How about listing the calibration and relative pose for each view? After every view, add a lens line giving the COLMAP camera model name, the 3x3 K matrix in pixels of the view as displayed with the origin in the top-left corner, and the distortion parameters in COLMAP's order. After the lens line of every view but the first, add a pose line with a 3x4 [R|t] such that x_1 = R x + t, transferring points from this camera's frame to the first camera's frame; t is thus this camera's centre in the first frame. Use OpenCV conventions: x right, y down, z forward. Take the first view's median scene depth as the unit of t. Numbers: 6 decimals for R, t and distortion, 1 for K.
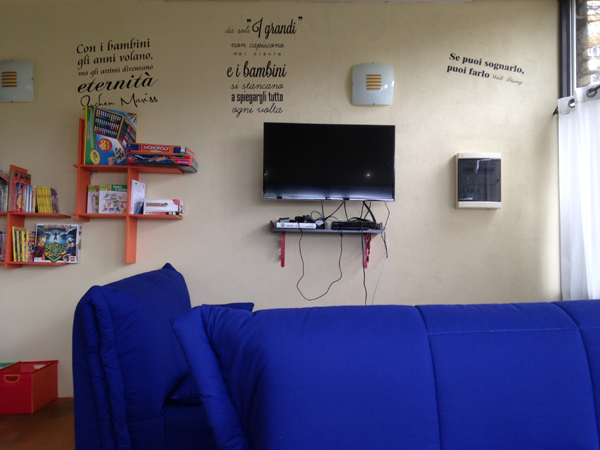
lens RADIAL K [[565.0, 0, 300.0], [0, 565.0, 225.0], [0, 0, 1]] dist [0.204199, -0.334529]
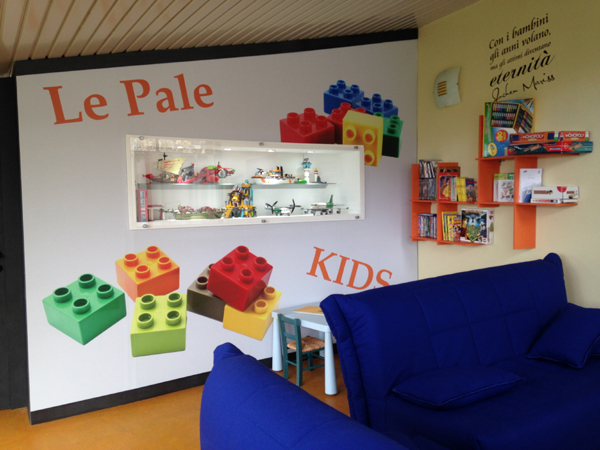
lens RADIAL K [[565.0, 0, 300.0], [0, 565.0, 225.0], [0, 0, 1]] dist [0.204199, -0.334529]
pose [[0.414629, 0.055197, -0.908315, 0.478168], [0.088448, 0.990988, 0.100596, -0.116179], [0.905682, -0.122048, 0.406011, 0.215322]]
